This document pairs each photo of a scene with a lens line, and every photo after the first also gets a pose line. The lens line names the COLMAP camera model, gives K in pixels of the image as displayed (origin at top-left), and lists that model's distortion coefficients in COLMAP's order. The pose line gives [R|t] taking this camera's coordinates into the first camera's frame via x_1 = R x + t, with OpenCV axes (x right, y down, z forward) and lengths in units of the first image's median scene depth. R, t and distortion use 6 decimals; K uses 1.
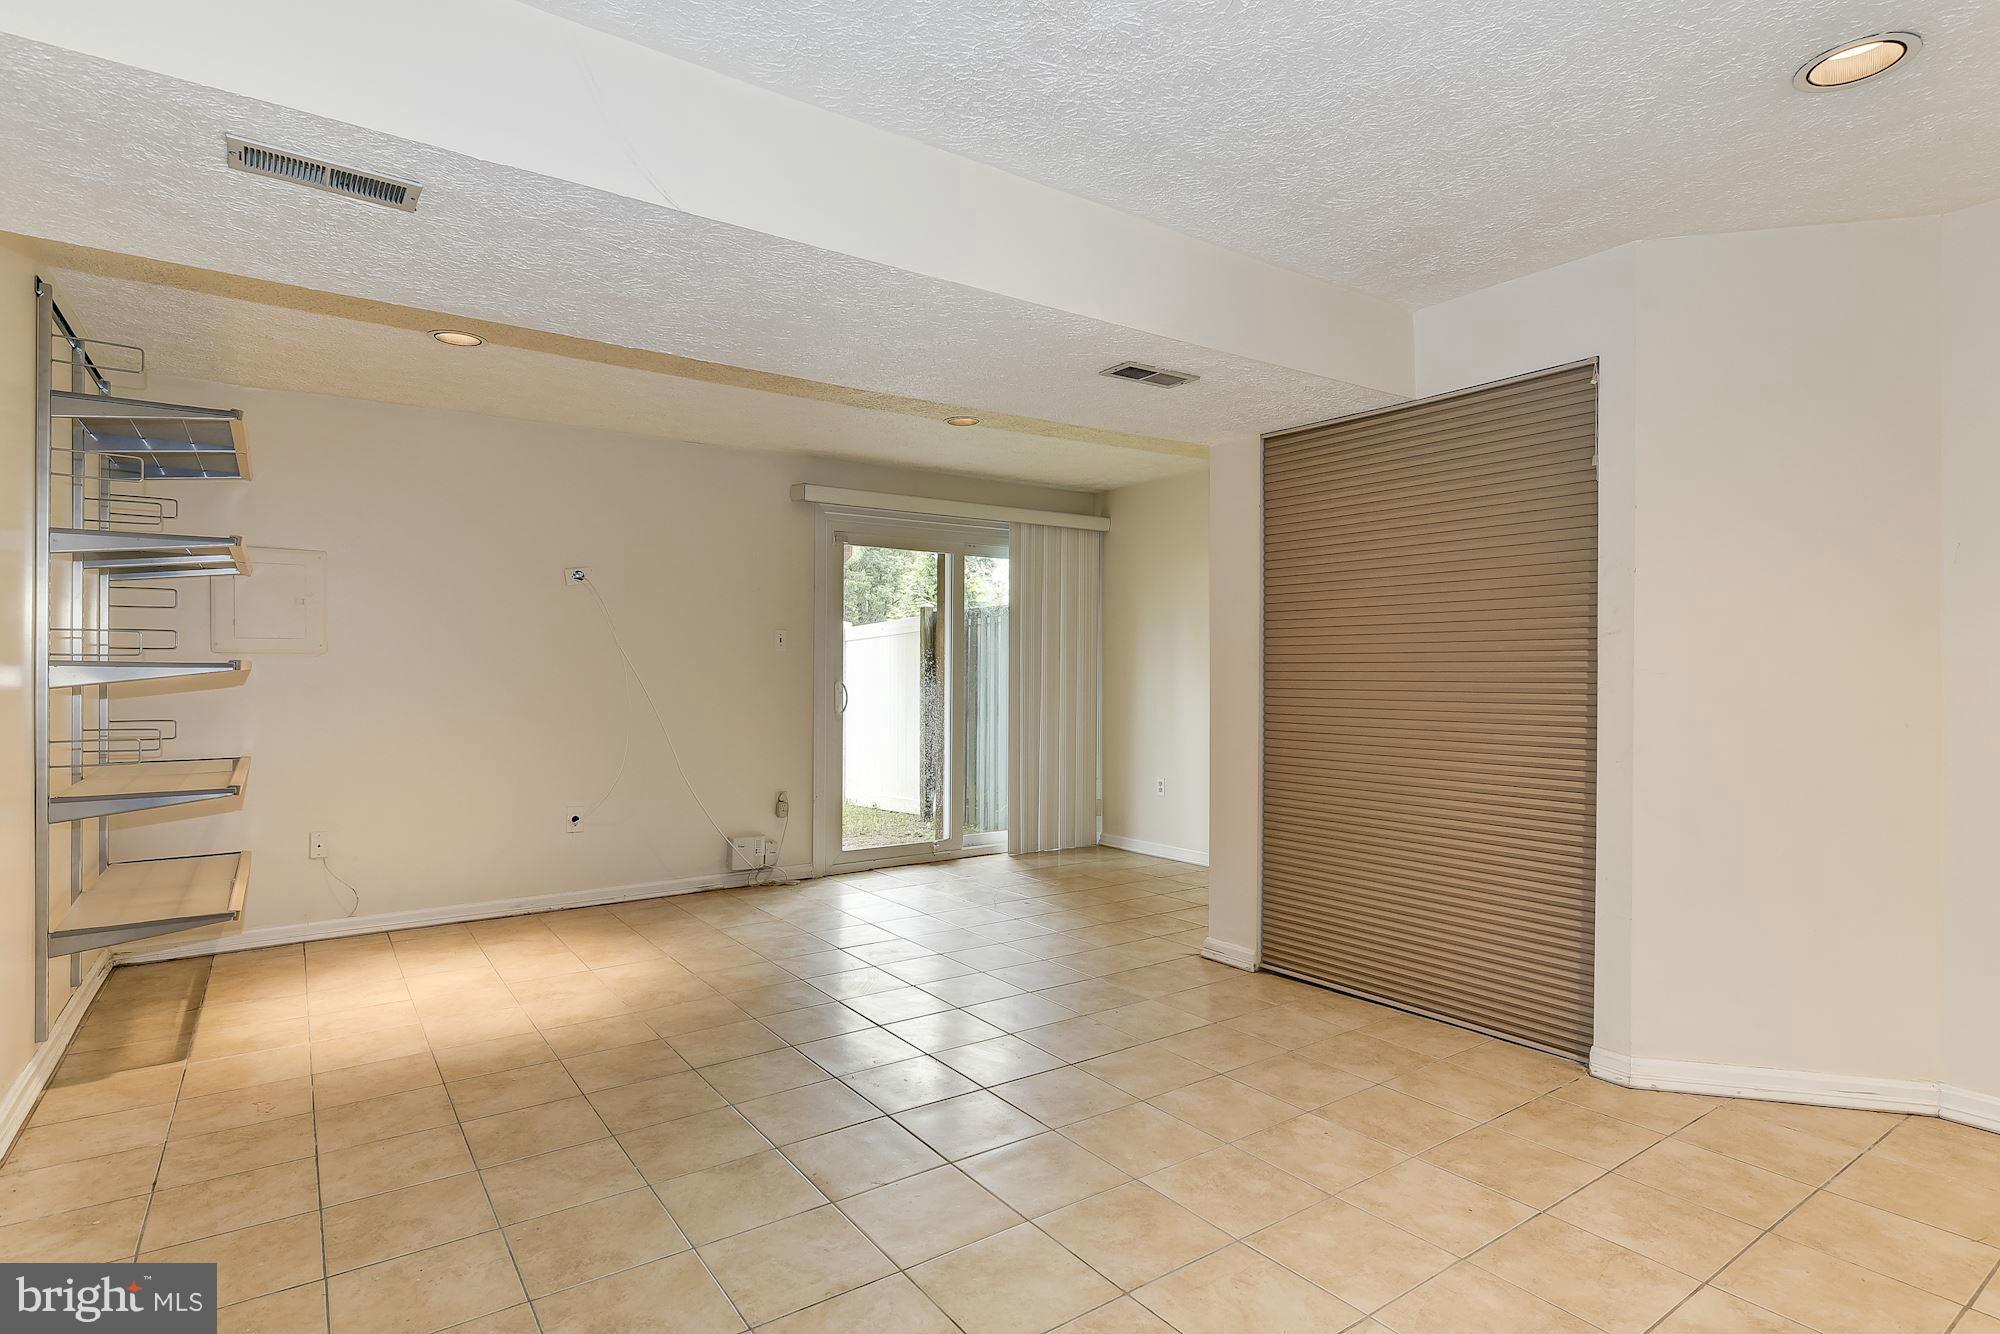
lens RADIAL K [[1009.1, 0, 1005.6], [0, 1009.1, 667.1], [0, 0, 1]] dist [-0.003635, 0.001683]
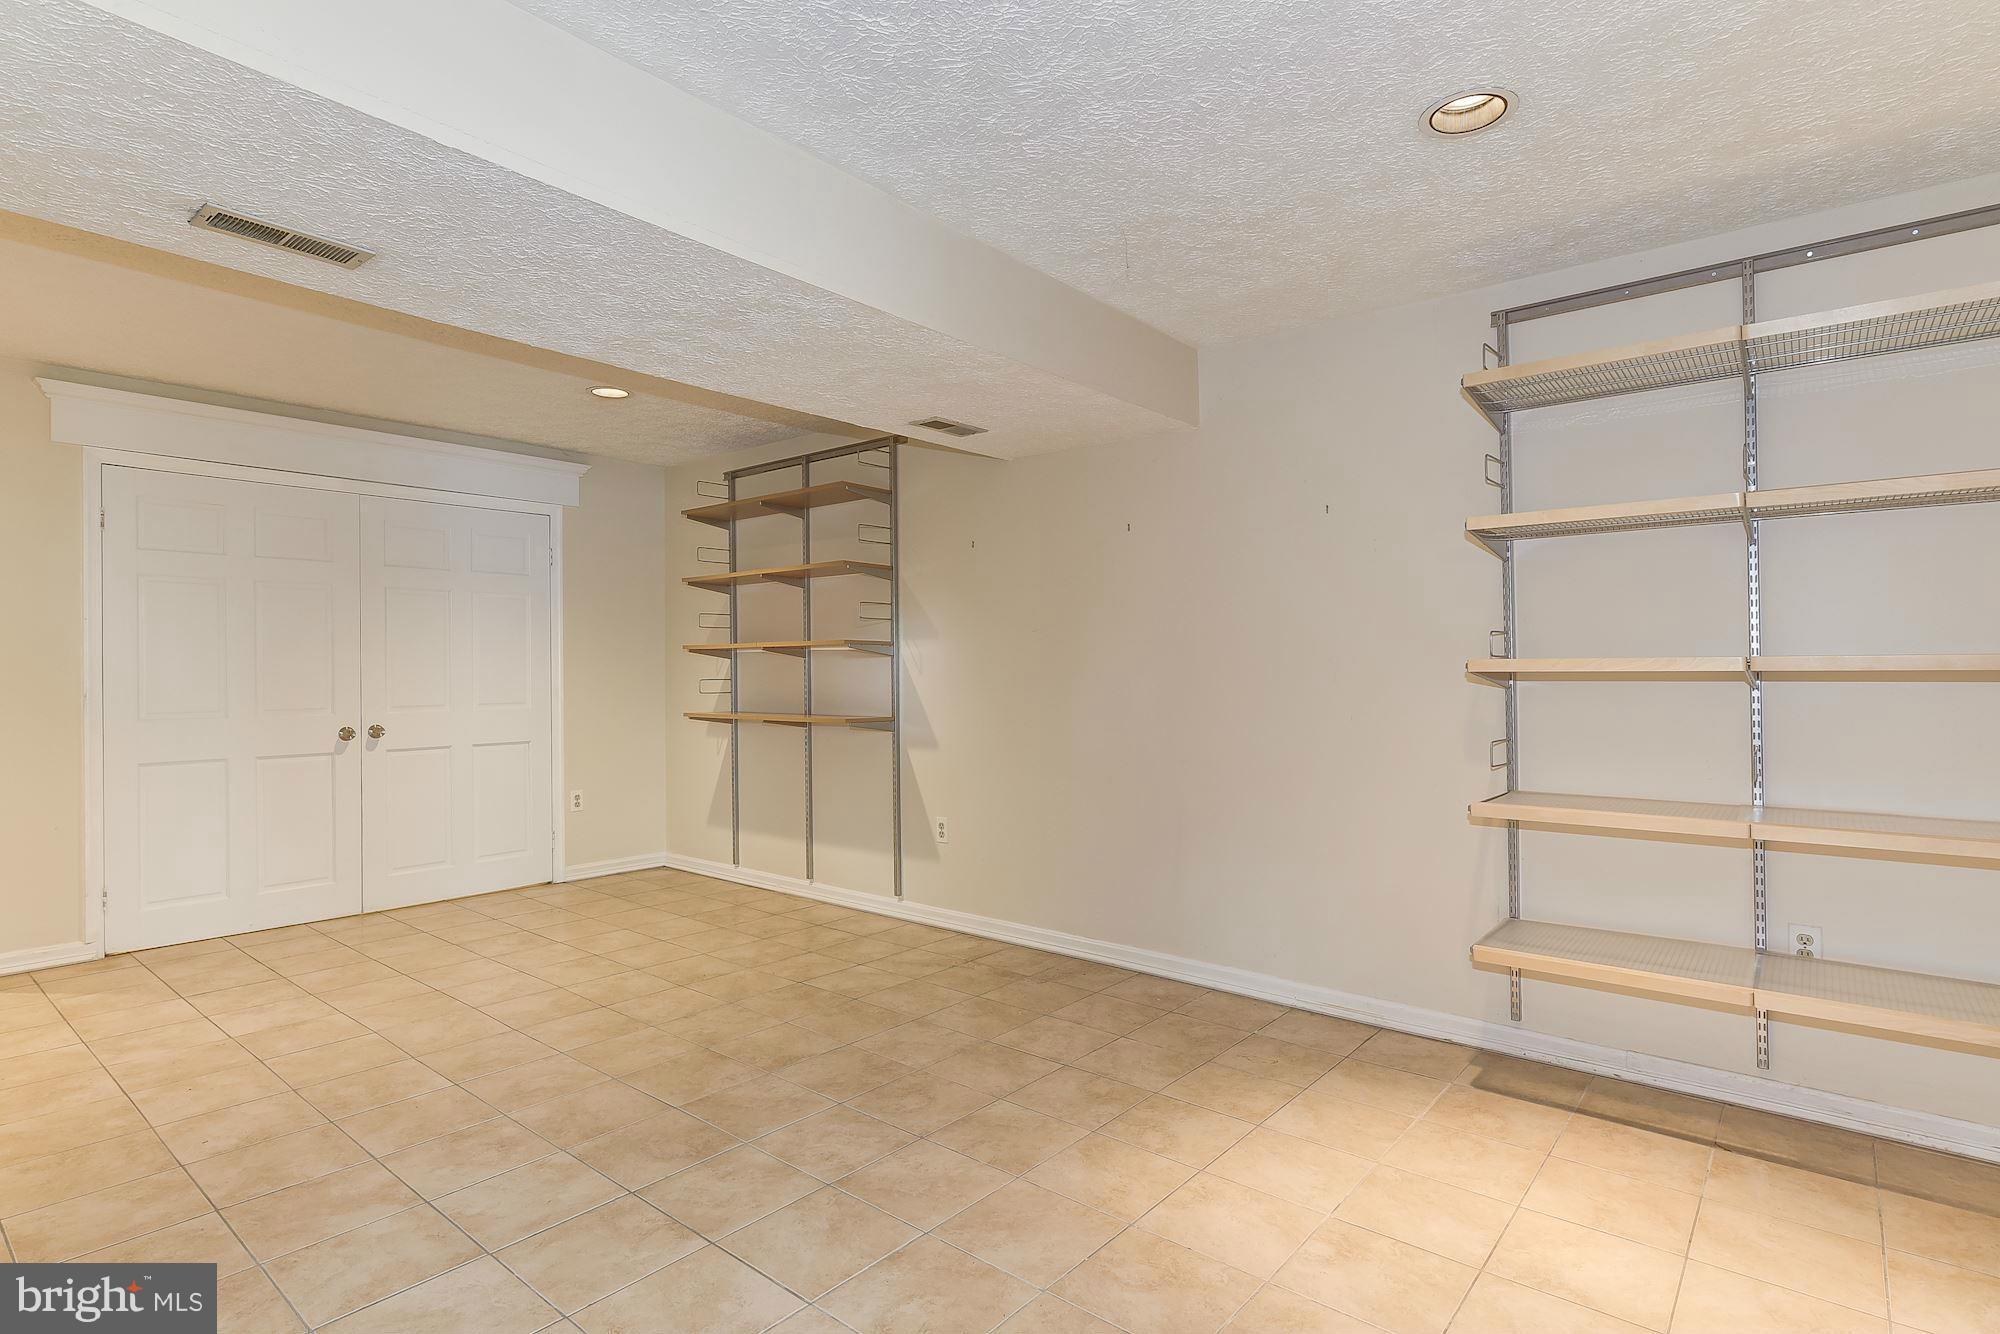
lens RADIAL K [[1009.1, 0, 1005.6], [0, 1009.1, 667.1], [0, 0, 1]] dist [-0.003635, 0.001683]
pose [[-0.964385, -0.000208, -0.264504, -0.154007], [0.000881, 0.999992, -0.003996, 0.002320], [0.264503, -0.004087, -0.964376, 1.886752]]
